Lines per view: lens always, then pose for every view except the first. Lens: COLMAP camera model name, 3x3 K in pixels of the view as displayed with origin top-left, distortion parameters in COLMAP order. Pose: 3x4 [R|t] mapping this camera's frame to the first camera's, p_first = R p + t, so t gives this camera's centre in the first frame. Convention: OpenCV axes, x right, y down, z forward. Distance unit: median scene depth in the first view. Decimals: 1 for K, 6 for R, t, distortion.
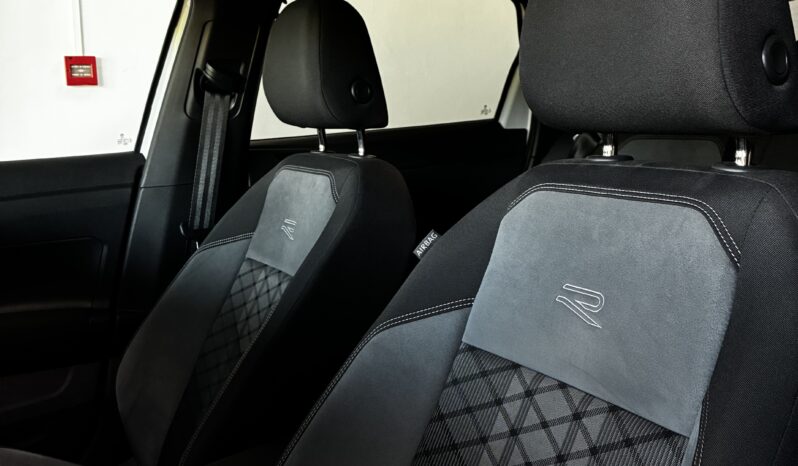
lens RADIAL K [[848.4, 0, 398.7], [0, 848.4, 231.9], [0, 0, 1]] dist [0.011178, -0.033137]
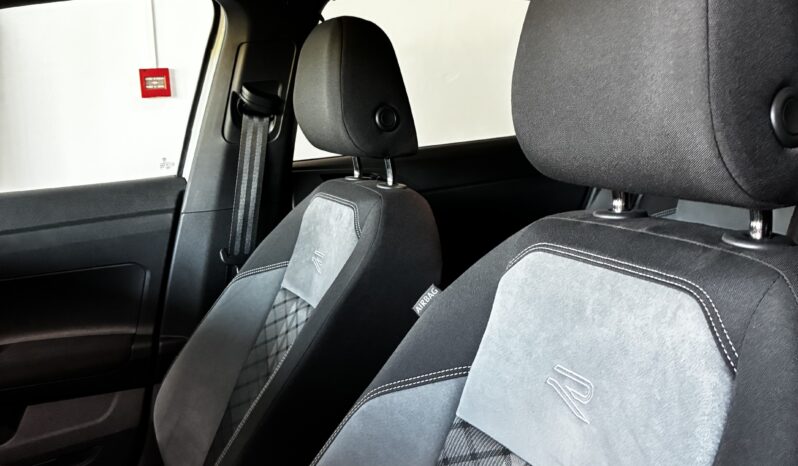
lens RADIAL K [[848.4, 0, 398.7], [0, 848.4, 231.9], [0, 0, 1]] dist [0.011178, -0.033137]
pose [[0.992641, -0.002467, -0.121072, 0.084574], [0.003843, 0.999931, 0.011135, -0.051665], [0.121036, -0.011518, 0.992581, 0.067596]]
